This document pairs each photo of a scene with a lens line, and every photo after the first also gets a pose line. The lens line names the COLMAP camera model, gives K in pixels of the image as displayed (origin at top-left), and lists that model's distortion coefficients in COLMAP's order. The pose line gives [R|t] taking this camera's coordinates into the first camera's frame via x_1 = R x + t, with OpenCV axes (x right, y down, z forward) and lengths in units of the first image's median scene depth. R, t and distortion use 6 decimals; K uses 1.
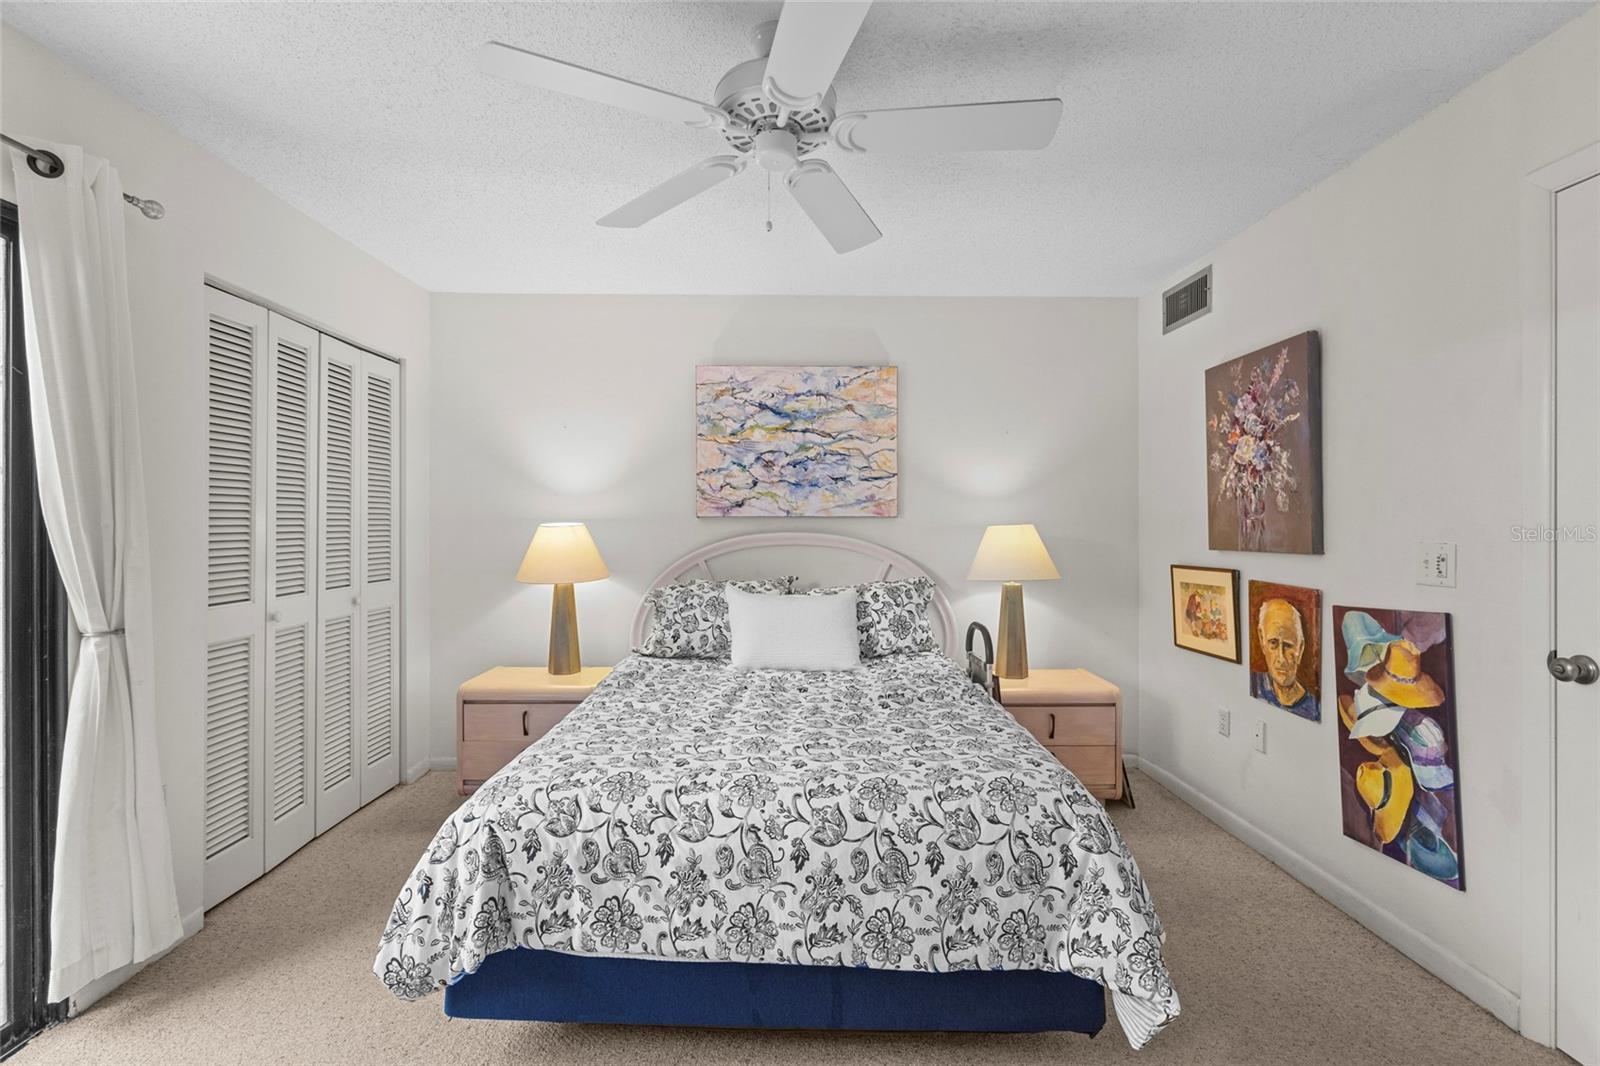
lens RADIAL K [[738.2, 0, 785.7], [0, 738.2, 518.3], [0, 0, 1]] dist [-0.000223, 0.003777]
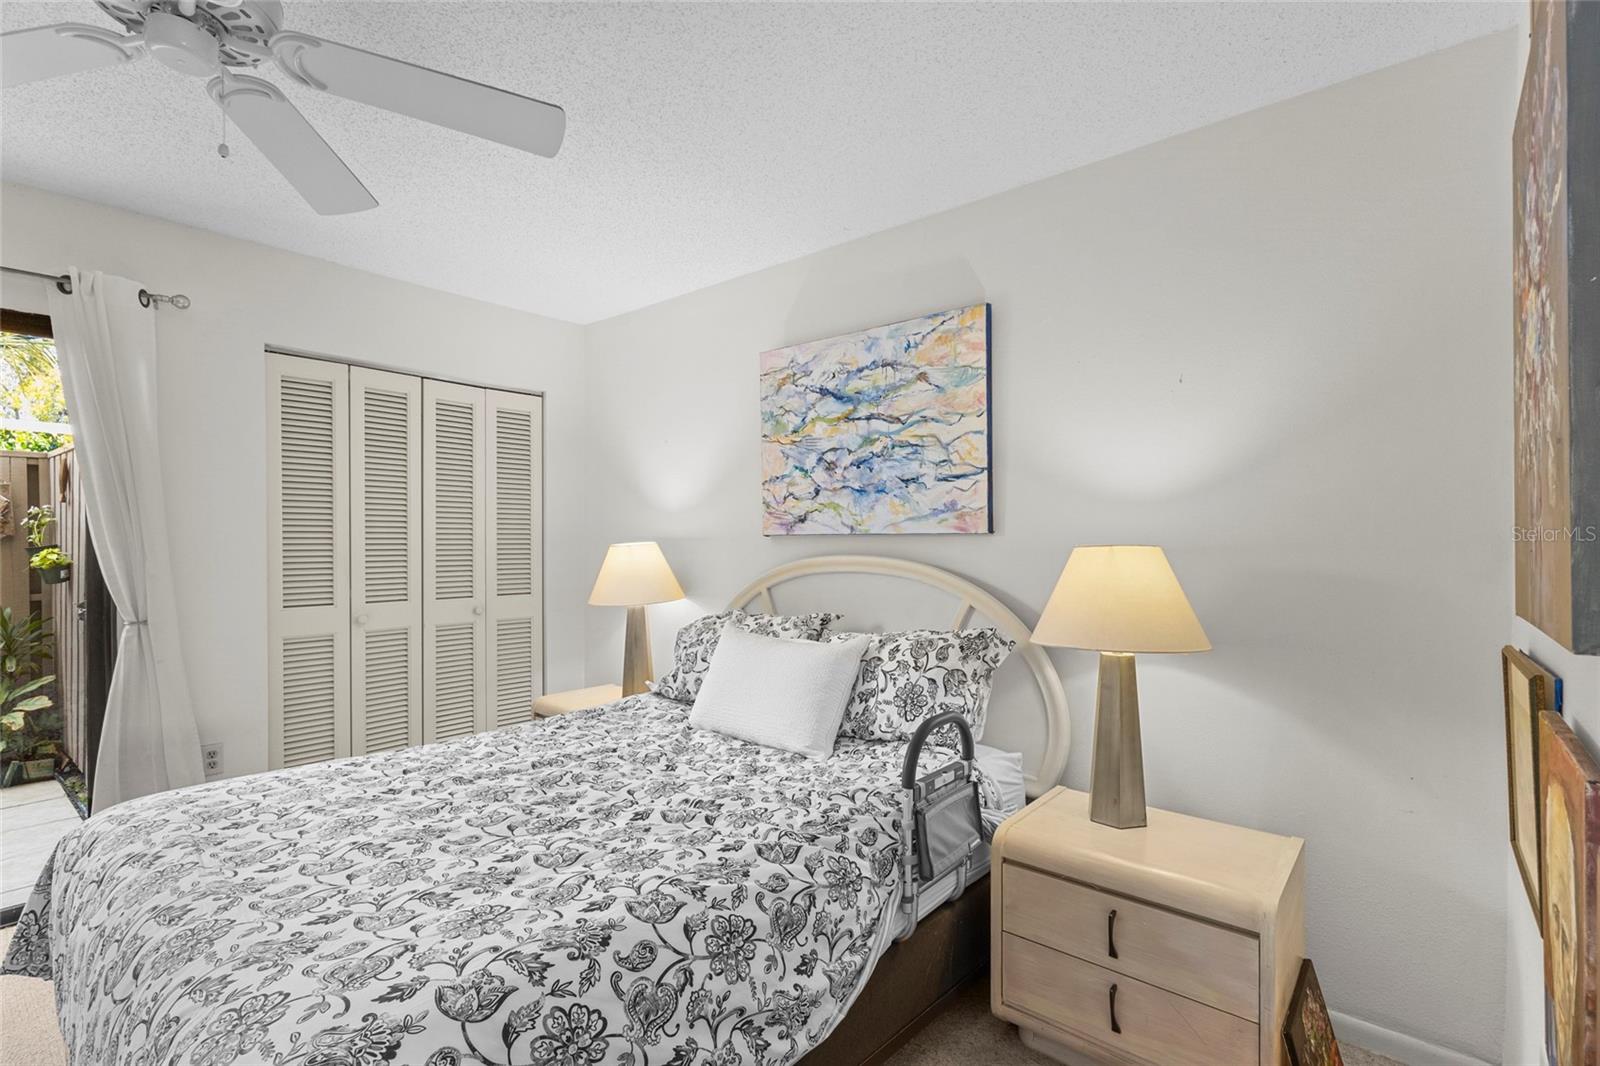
lens RADIAL K [[738.2, 0, 797.3], [0, 738.2, 547.0], [0, 0, 1]] dist [-0.000223, 0.003777]
pose [[0.754022, 0.005494, -0.656826, 0.455946], [0.002855, 0.999928, 0.011640, 0.001880], [0.656842, -0.010652, 0.753953, 0.397339]]
